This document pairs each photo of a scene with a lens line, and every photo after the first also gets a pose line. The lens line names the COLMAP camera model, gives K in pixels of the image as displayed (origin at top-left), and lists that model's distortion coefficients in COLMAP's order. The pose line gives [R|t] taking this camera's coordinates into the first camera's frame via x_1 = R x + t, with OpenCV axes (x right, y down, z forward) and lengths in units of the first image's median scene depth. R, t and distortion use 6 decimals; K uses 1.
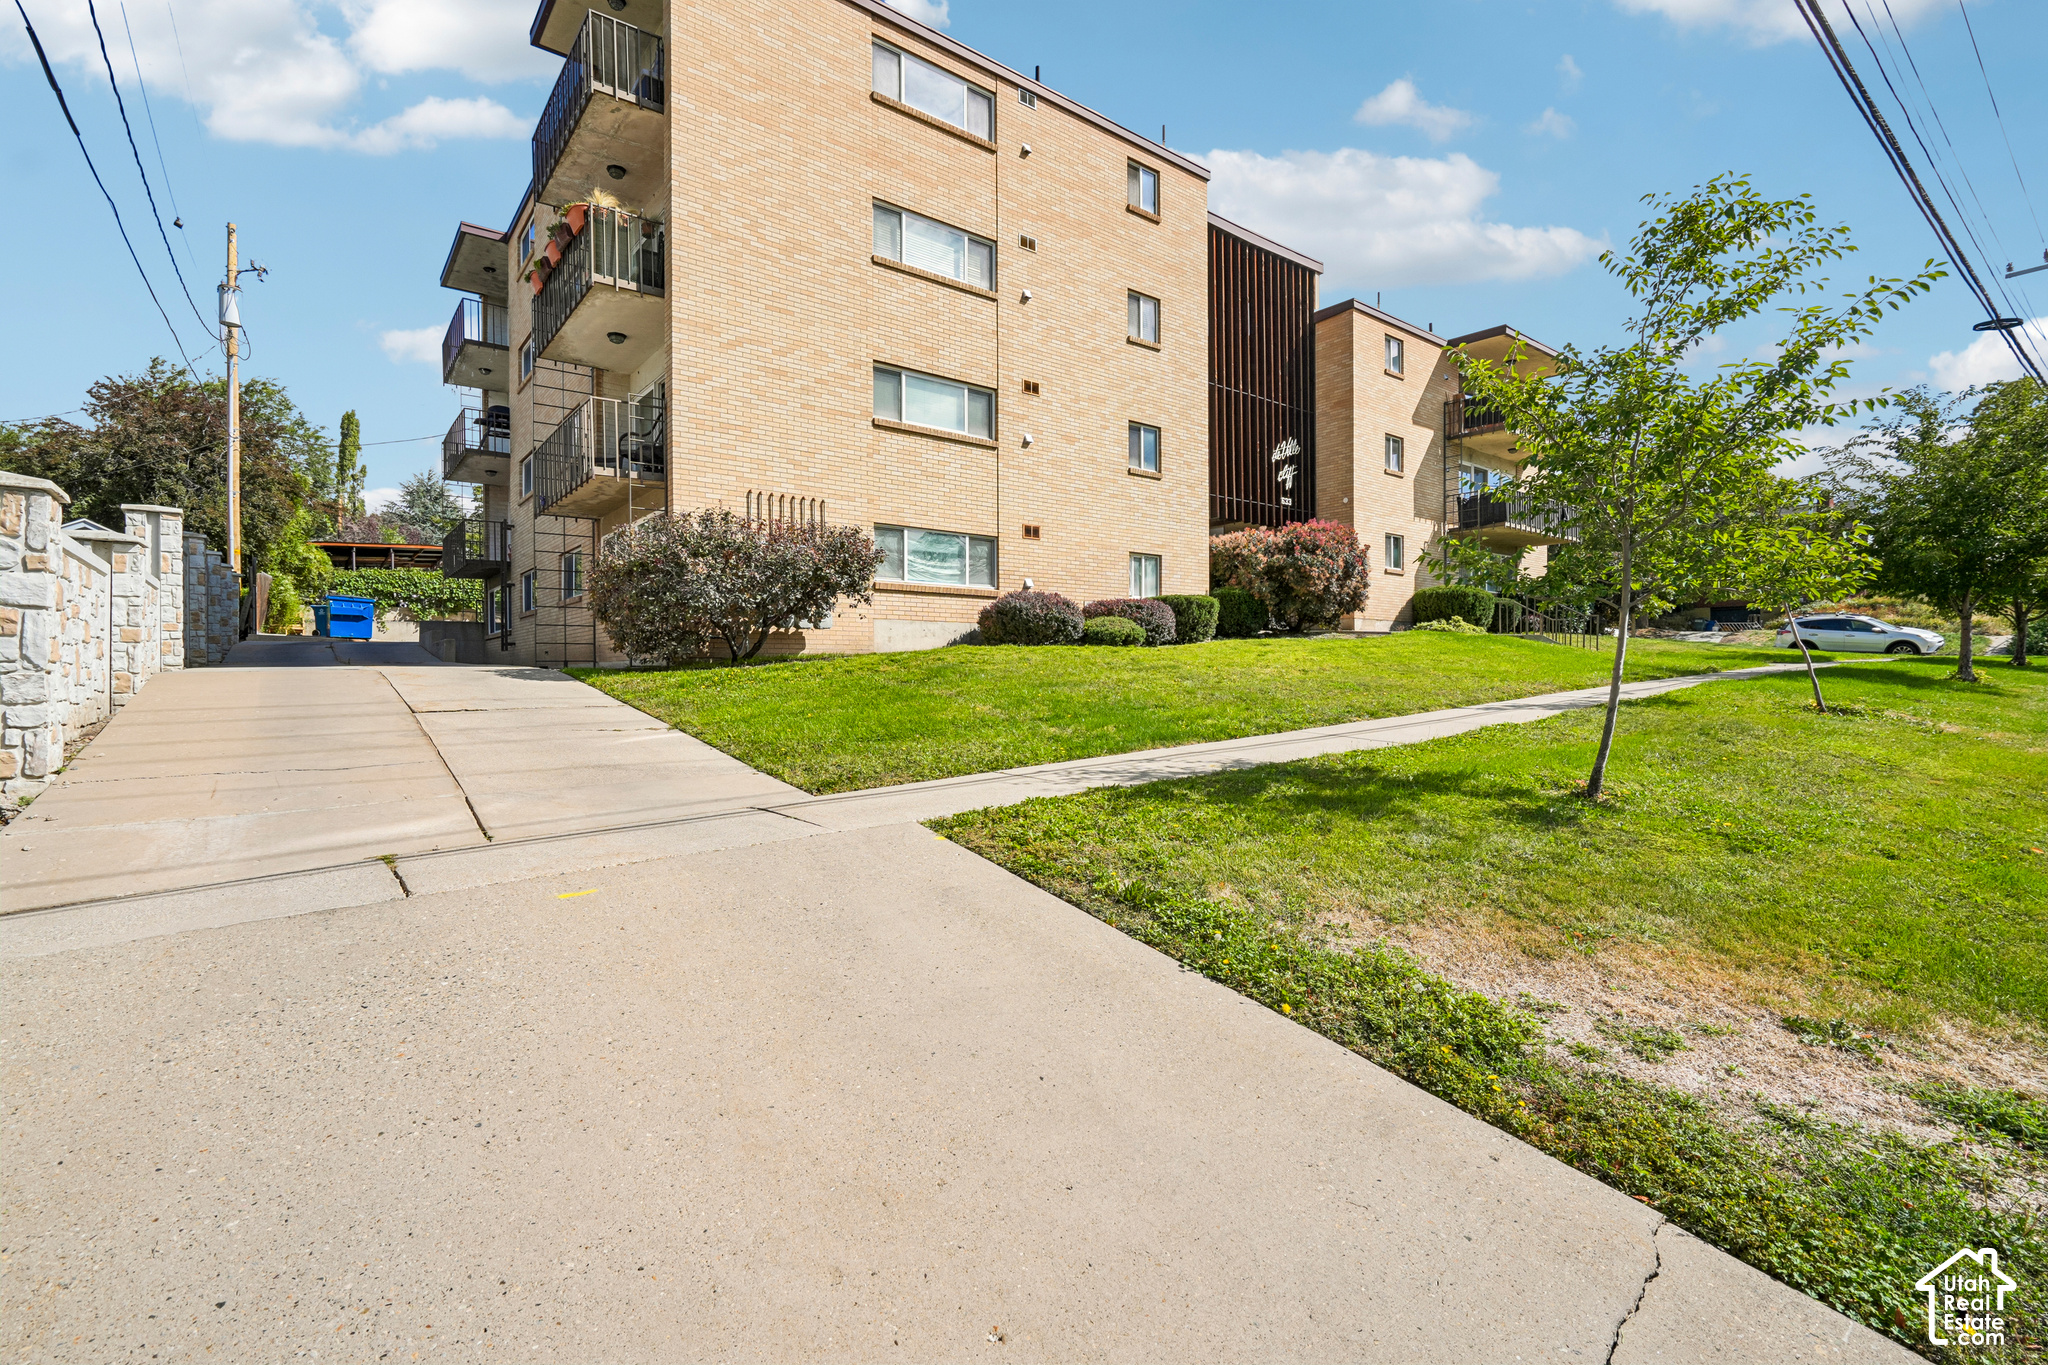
lens RADIAL K [[923.7, 0, 1026.6], [0, 923.7, 679.7], [0, 0, 1]] dist [-0.002177, 0.001430]
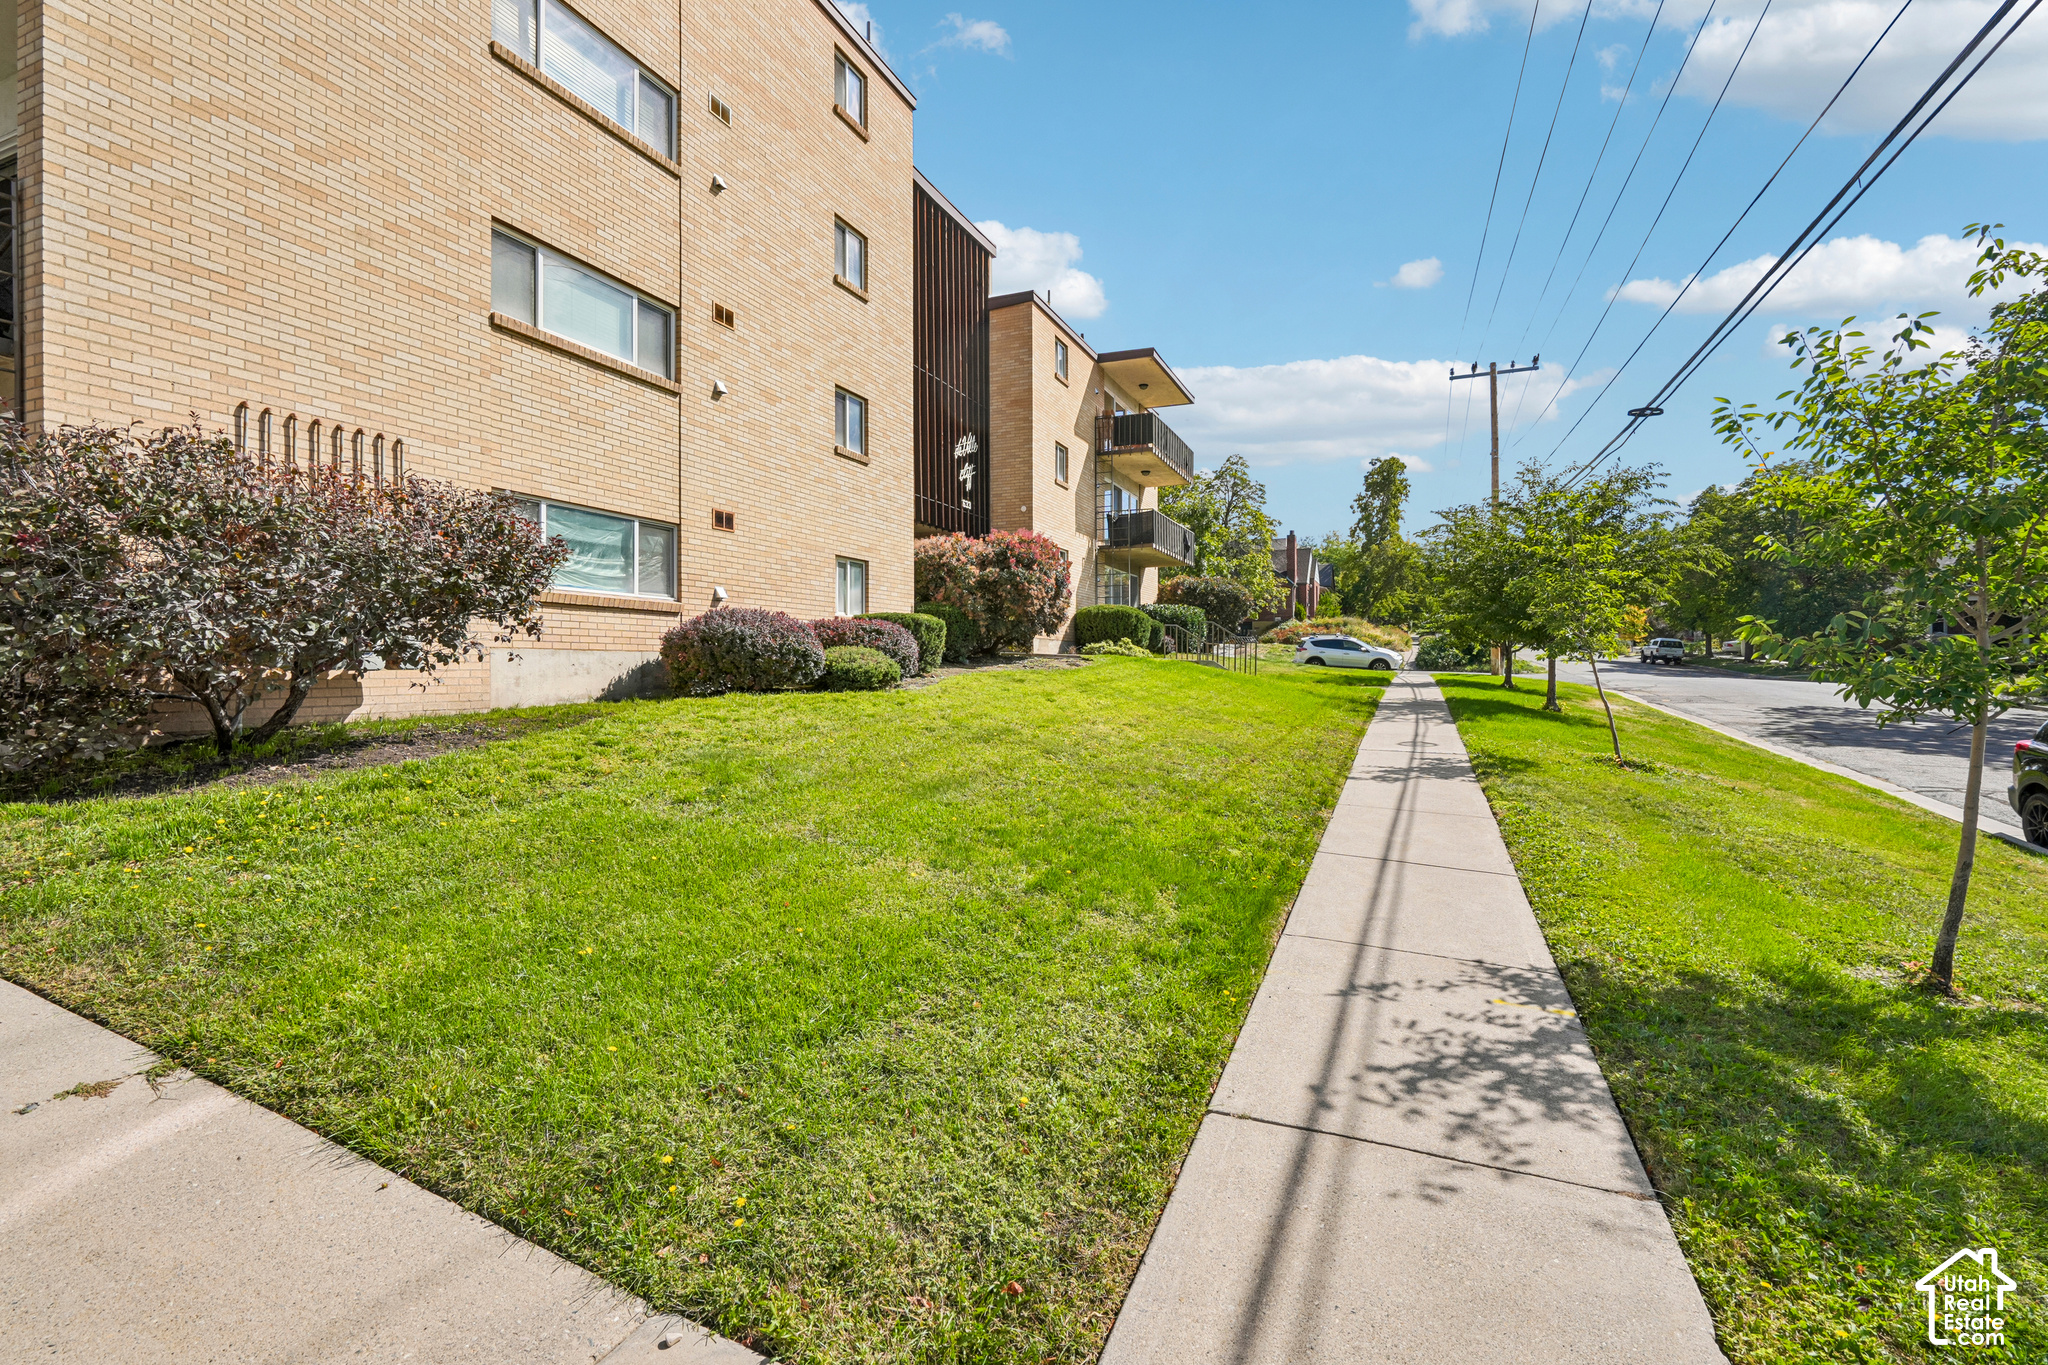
lens RADIAL K [[923.7, 0, 1018.2], [0, 923.7, 663.7], [0, 0, 1]] dist [-0.002177, 0.001430]
pose [[0.876232, 0.004641, 0.481866, -0.129465], [-0.000133, 0.999956, -0.009389, -0.042131], [-0.481889, 0.008163, 0.876194, 0.263275]]
